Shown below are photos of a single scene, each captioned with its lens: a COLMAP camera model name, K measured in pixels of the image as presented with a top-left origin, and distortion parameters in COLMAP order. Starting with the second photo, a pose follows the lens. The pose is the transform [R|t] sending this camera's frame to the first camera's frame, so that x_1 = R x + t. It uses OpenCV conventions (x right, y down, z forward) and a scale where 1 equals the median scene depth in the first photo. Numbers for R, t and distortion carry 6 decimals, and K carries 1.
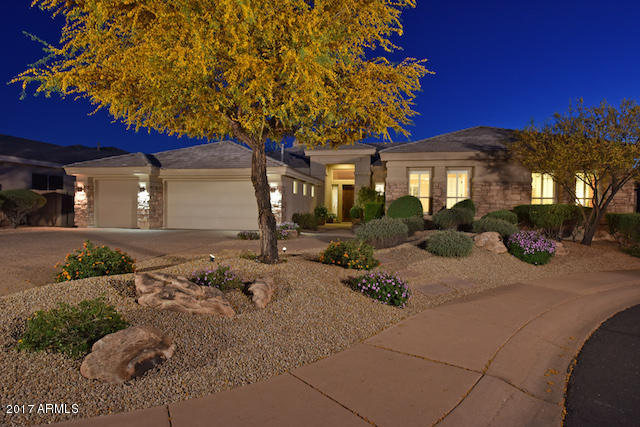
lens RADIAL K [[343.3, 0, 321.4], [0, 343.3, 231.9], [0, 0, 1]] dist [-0.013446, -0.000174]
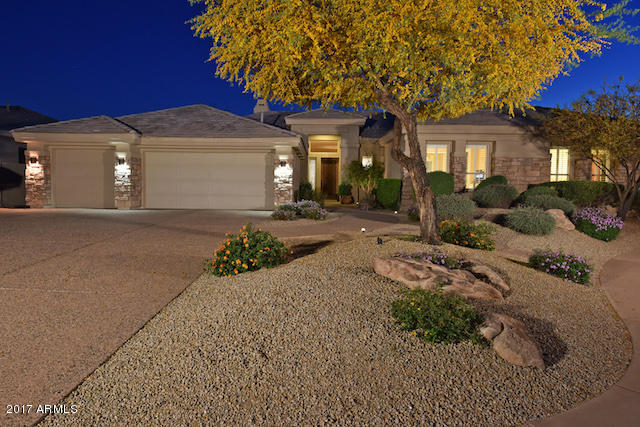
lens RADIAL K [[387.1, 0, 320.0], [0, 387.1, 213.5], [0, 0, 1]] dist [-0.000823, 0.000777]
pose [[0.987039, -0.010981, 0.160104, -0.203627], [0.009680, 0.999913, 0.008908, -0.002055], [-0.160188, -0.007243, 0.987060, 0.002566]]
